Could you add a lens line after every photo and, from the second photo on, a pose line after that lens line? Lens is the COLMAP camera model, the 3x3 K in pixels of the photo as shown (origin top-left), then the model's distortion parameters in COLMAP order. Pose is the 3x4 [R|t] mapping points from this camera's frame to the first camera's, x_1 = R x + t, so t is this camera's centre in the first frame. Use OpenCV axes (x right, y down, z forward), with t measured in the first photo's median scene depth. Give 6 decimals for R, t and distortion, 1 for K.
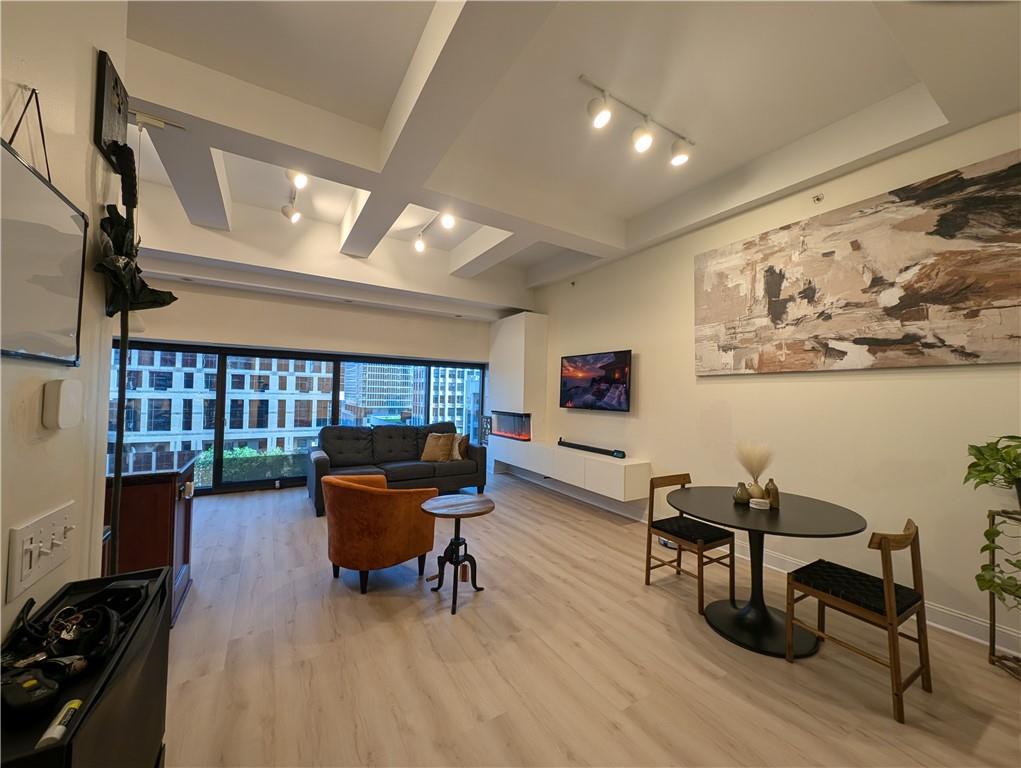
lens RADIAL K [[384.1, 0, 514.0], [0, 384.1, 384.8], [0, 0, 1]] dist [0.007482, -0.002834]
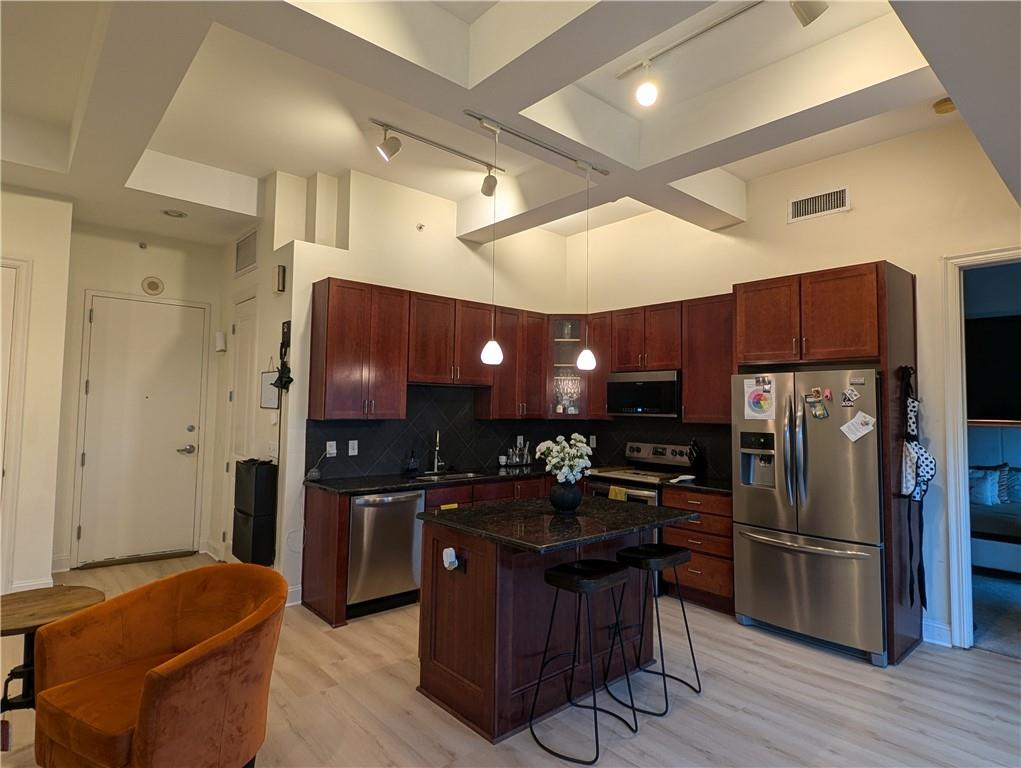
lens RADIAL K [[562.8, 0, 515.9], [0, 562.8, 376.1], [0, 0, 1]] dist [0.014684, -0.008779]
pose [[-0.984987, -0.045400, -0.166554, -0.483879], [-0.032730, 0.996413, -0.078042, -0.002872], [0.169499, -0.071419, -0.982939, 1.344726]]
